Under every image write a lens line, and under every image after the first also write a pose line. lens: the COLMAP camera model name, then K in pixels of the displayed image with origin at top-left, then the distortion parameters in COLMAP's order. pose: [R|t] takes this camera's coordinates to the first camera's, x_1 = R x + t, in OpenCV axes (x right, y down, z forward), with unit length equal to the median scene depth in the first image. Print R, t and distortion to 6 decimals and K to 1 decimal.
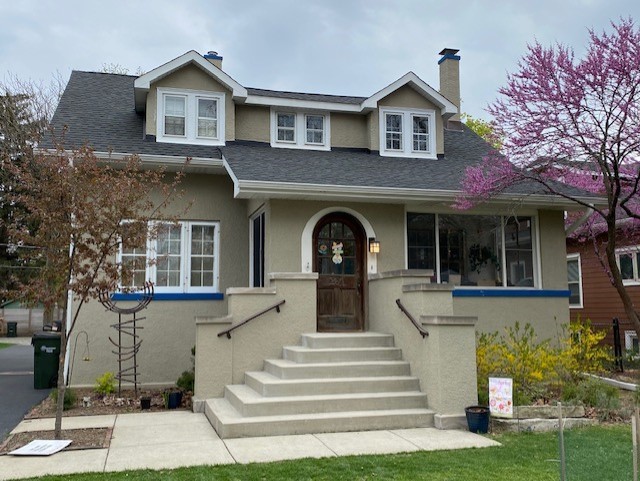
lens RADIAL K [[619.1, 0, 319.0], [0, 619.1, 242.8], [0, 0, 1]] dist [0.109813, 0.000000]
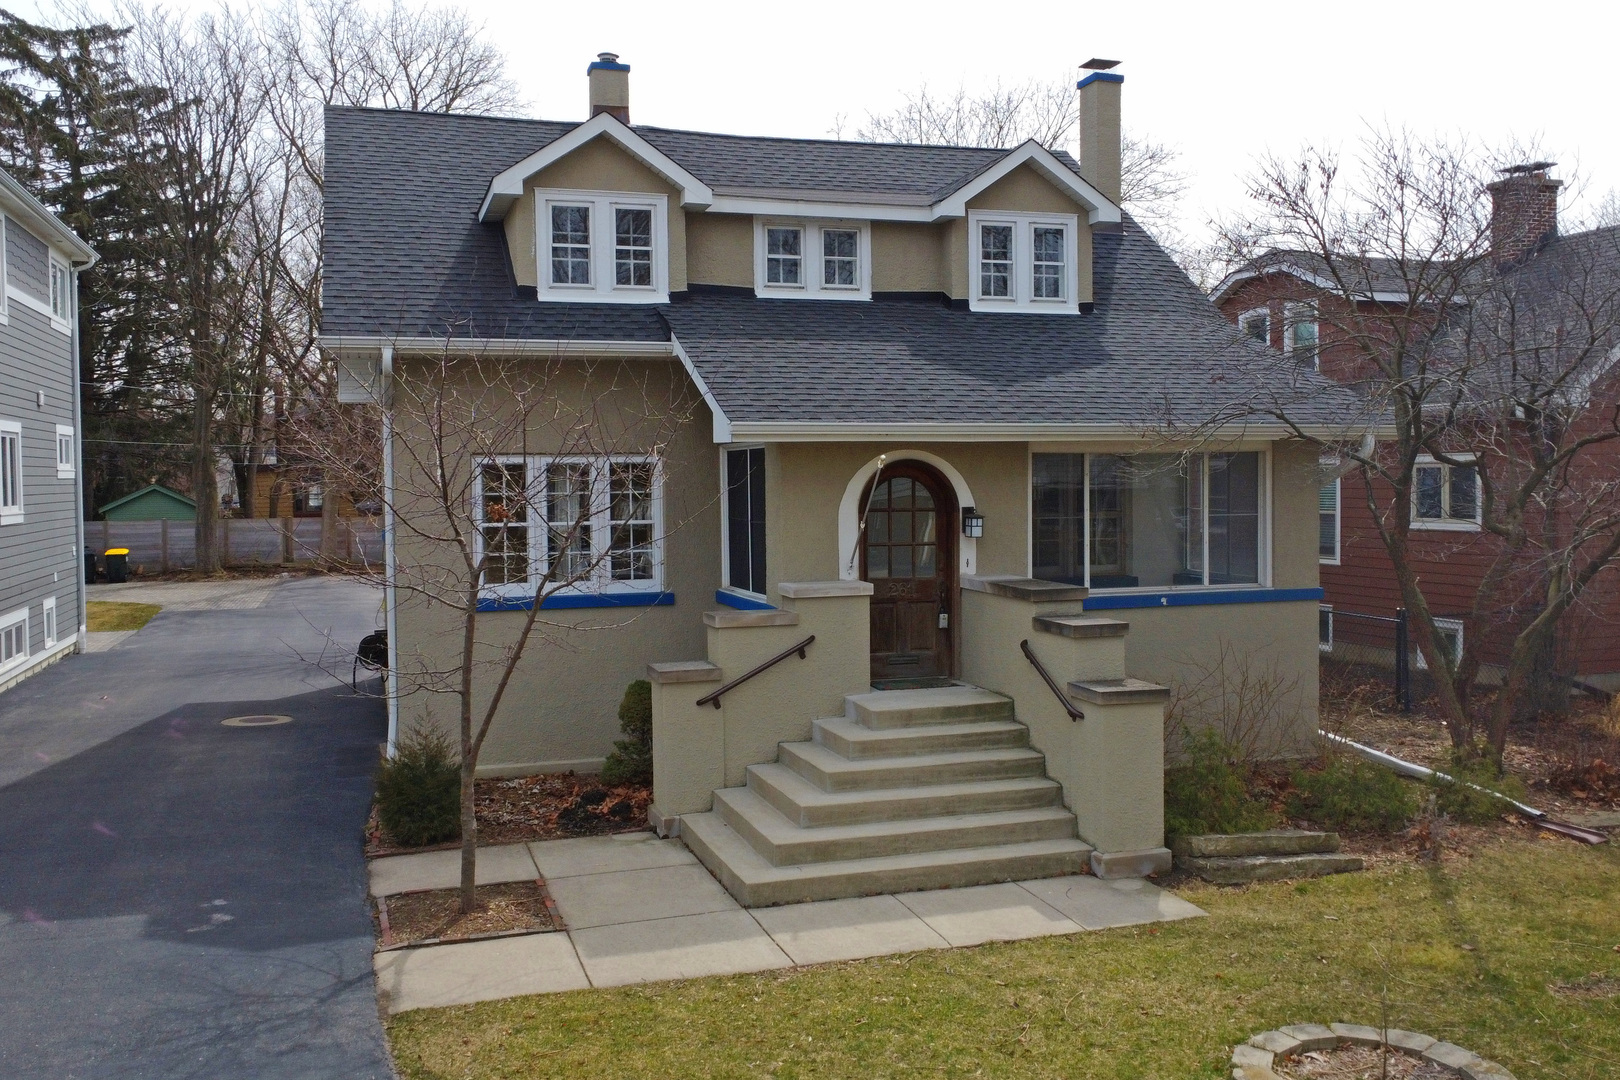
lens RADIAL K [[1394.1, 0, 813.2], [0, 1394.1, 540.7], [0, 0, 1]] dist [0.044561, 0.005397]
pose [[0.999220, -0.007168, 0.038835, -0.082580], [0.001318, 0.988897, 0.148594, -0.138421], [-0.039469, -0.148427, 0.988135, -0.162297]]
